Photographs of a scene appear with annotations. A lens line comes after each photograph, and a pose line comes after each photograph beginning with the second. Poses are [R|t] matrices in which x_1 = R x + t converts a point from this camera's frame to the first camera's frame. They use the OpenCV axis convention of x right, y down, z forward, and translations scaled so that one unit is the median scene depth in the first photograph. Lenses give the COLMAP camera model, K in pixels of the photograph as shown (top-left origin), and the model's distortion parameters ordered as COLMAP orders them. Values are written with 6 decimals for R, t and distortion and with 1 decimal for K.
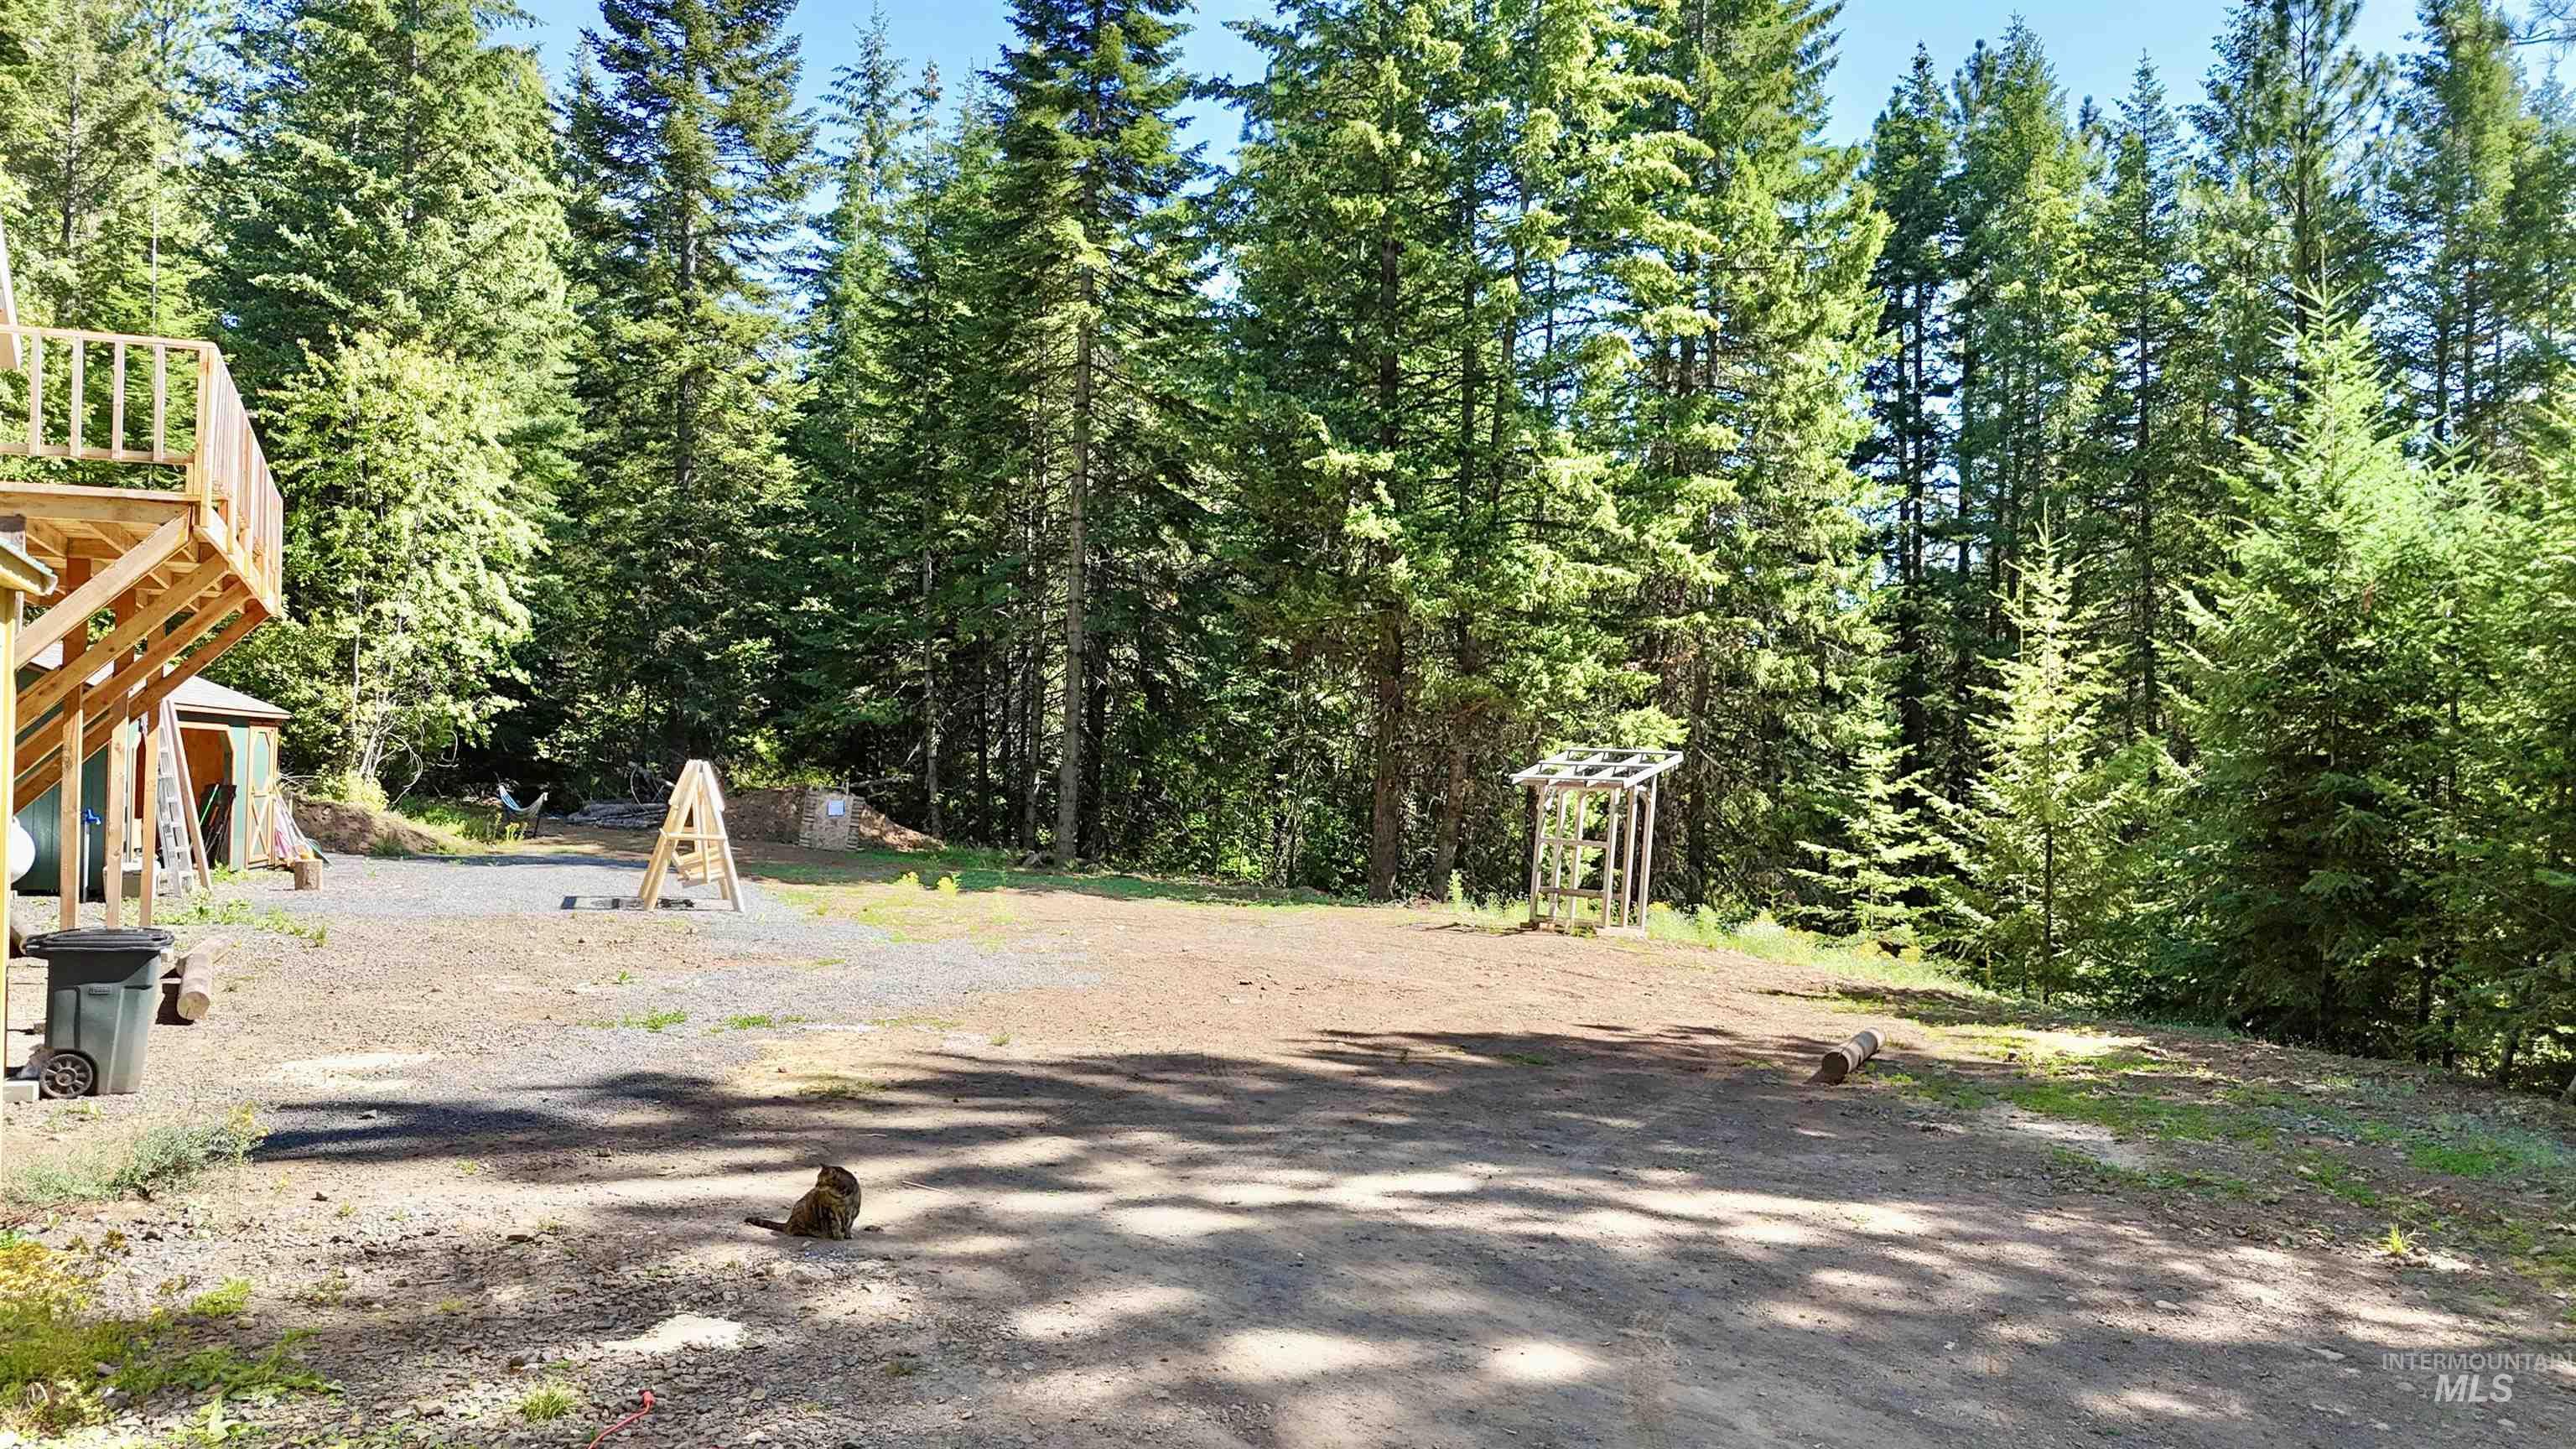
lens RADIAL K [[1939.8, 0, 1313.1], [0, 1939.8, 725.6], [0, 0, 1]] dist [0.053941, -0.062399]
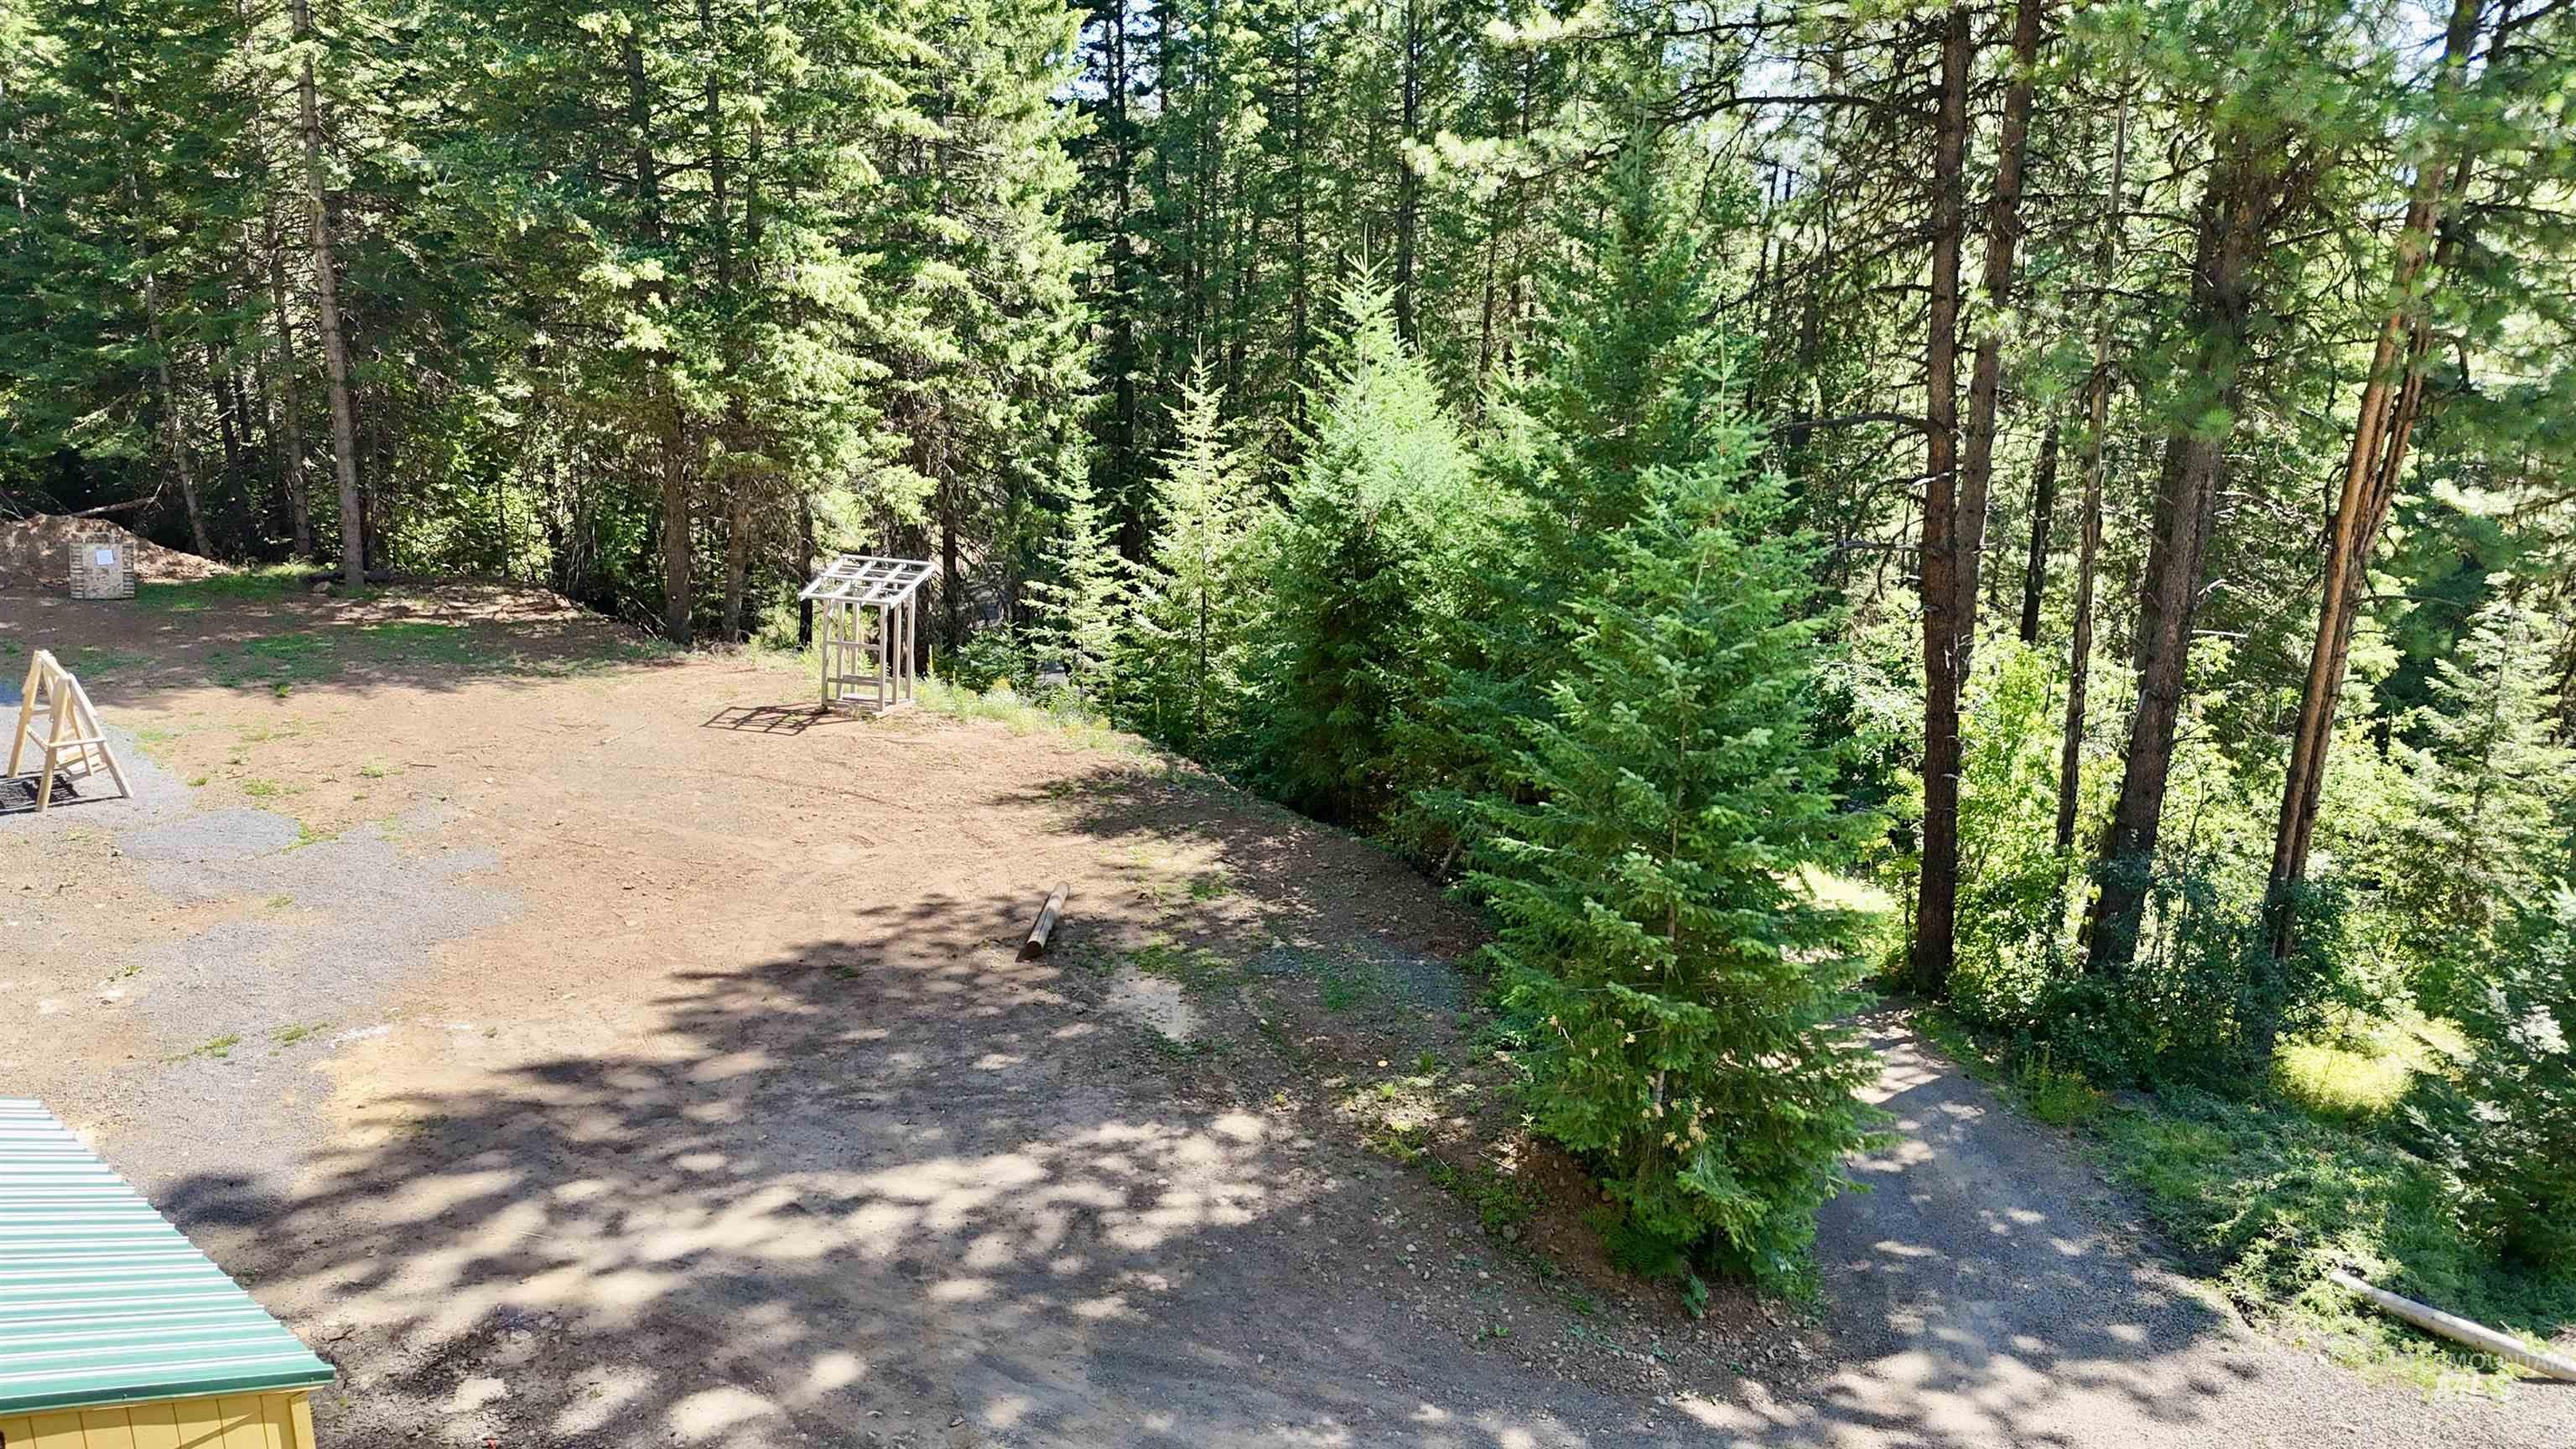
lens RADIAL K [[1939.8, 0, 1313.1], [0, 1939.8, 725.6], [0, 0, 1]] dist [0.053941, -0.062399]
pose [[0.940946, -0.117104, 0.317658, 0.006167], [-0.009187, 0.929098, 0.369721, -0.351438], [-0.338431, -0.350805, 0.873155, -0.241432]]
